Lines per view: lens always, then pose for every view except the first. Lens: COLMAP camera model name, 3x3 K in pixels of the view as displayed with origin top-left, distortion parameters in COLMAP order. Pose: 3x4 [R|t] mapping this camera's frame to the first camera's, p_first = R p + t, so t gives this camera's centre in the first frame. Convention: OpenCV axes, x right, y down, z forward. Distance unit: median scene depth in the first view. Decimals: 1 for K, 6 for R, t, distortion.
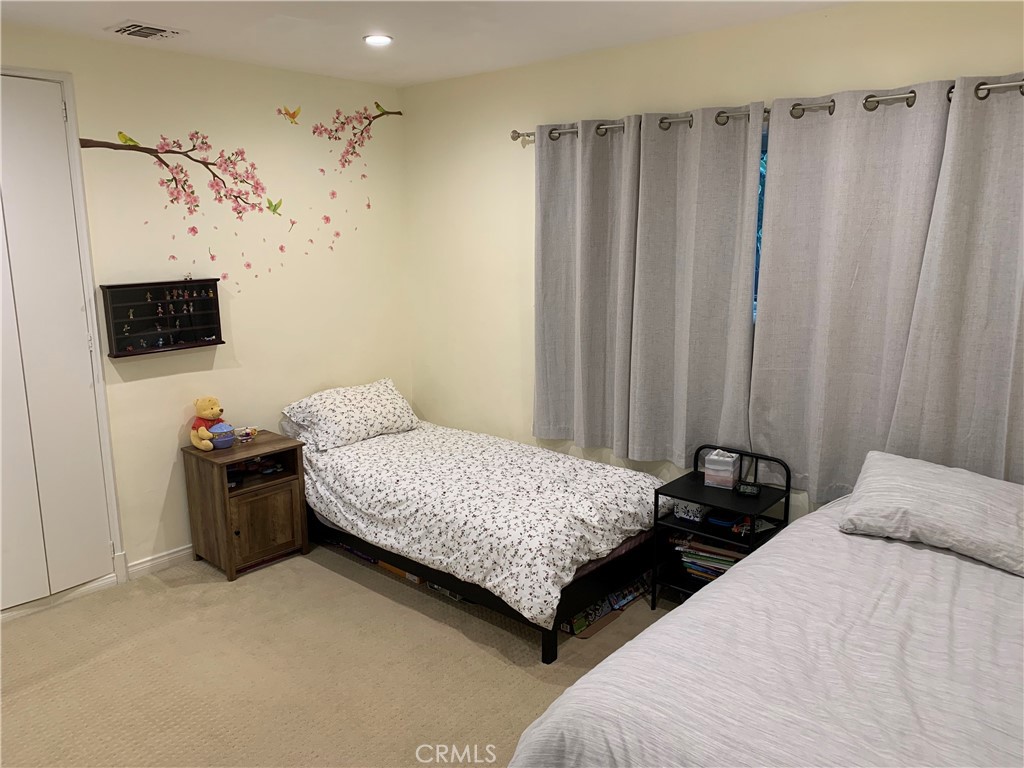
lens RADIAL K [[784.9, 0, 506.7], [0, 784.9, 383.0], [0, 0, 1]] dist [0.022267, -0.012154]
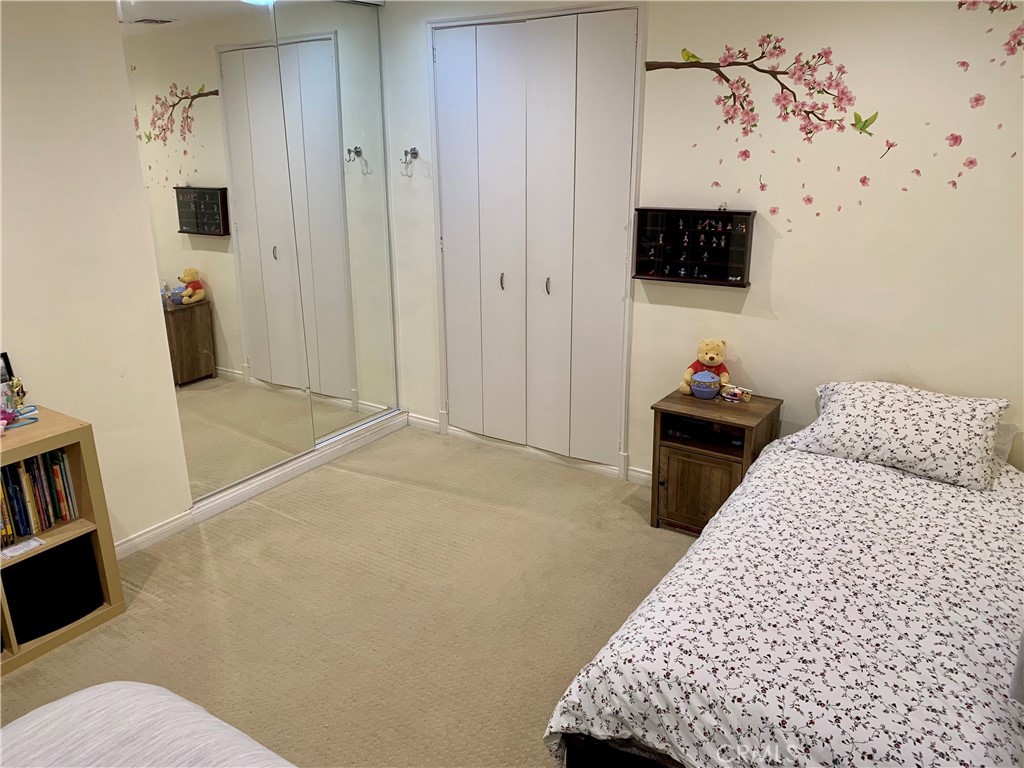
lens RADIAL K [[784.9, 0, 507.1], [0, 784.9, 386.7], [0, 0, 1]] dist [0.022267, -0.012154]
pose [[0.130589, 0.320503, -0.938203, 0.473858], [-0.180765, 0.938142, 0.295321, -0.161152], [0.974818, 0.131028, 0.180446, 0.612101]]
